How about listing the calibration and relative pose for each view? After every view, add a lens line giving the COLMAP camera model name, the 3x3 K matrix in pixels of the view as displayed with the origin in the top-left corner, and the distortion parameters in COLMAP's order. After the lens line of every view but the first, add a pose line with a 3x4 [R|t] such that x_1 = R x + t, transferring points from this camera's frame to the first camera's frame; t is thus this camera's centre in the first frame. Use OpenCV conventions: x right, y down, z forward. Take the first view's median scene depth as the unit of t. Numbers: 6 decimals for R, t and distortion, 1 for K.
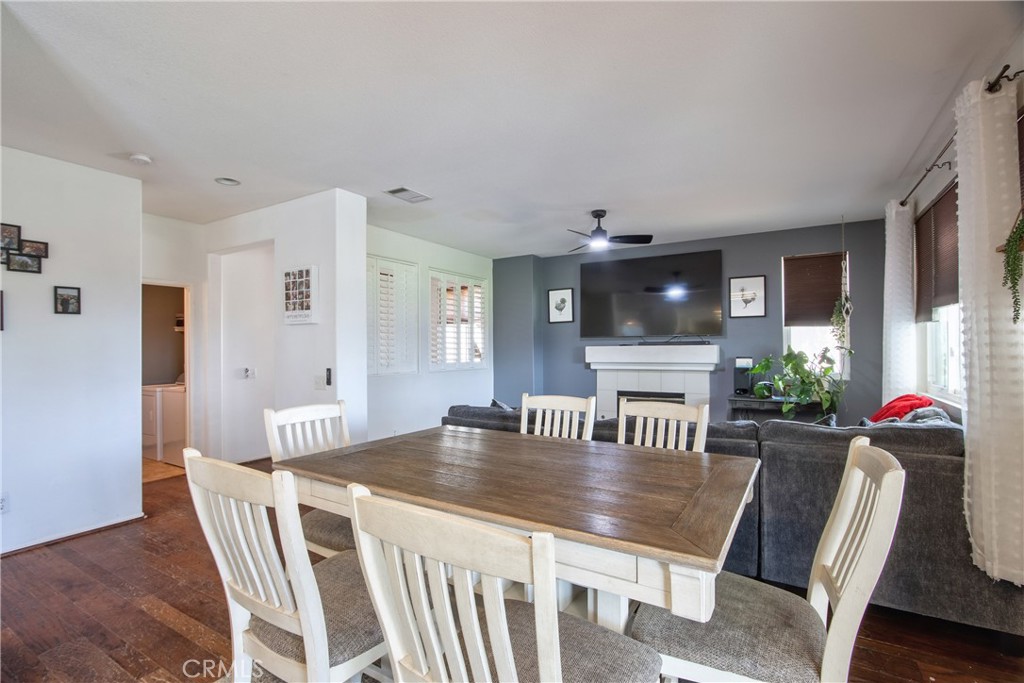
lens RADIAL K [[468.7, 0, 506.8], [0, 468.7, 345.9], [0, 0, 1]] dist [0.002410, 0.000058]
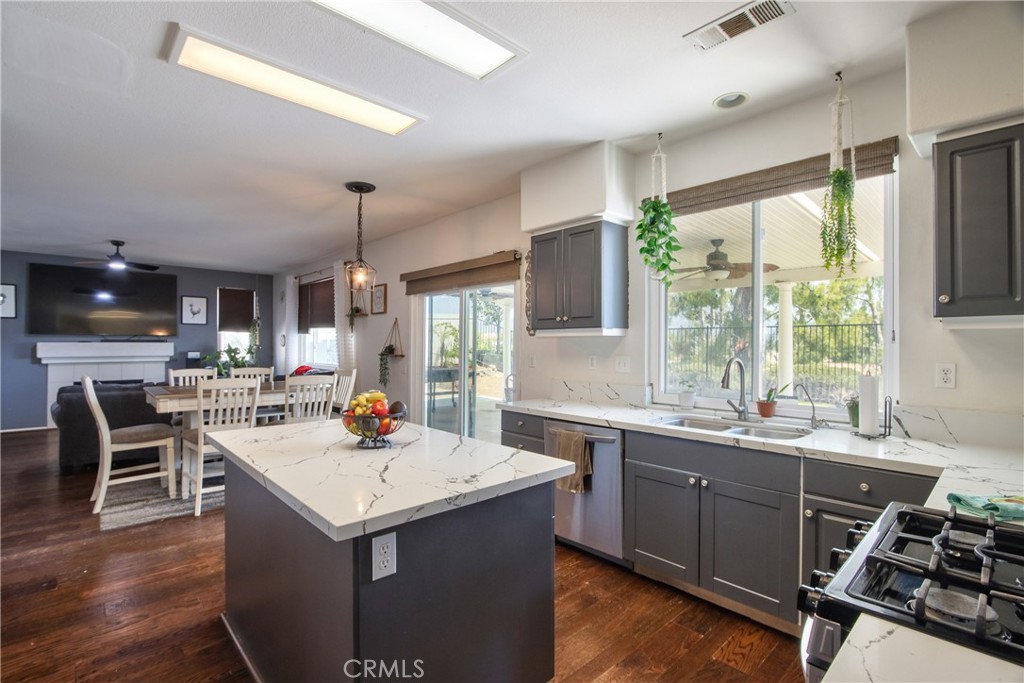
lens RADIAL K [[468.7, 0, 509.0], [0, 468.7, 343.2], [0, 0, 1]] dist [0.002410, 0.000058]
pose [[0.270965, 0.010953, 0.962527, -0.636236], [-0.008449, 0.999924, -0.009000, 0.004006], [-0.962552, -0.005693, 0.271037, -0.349481]]
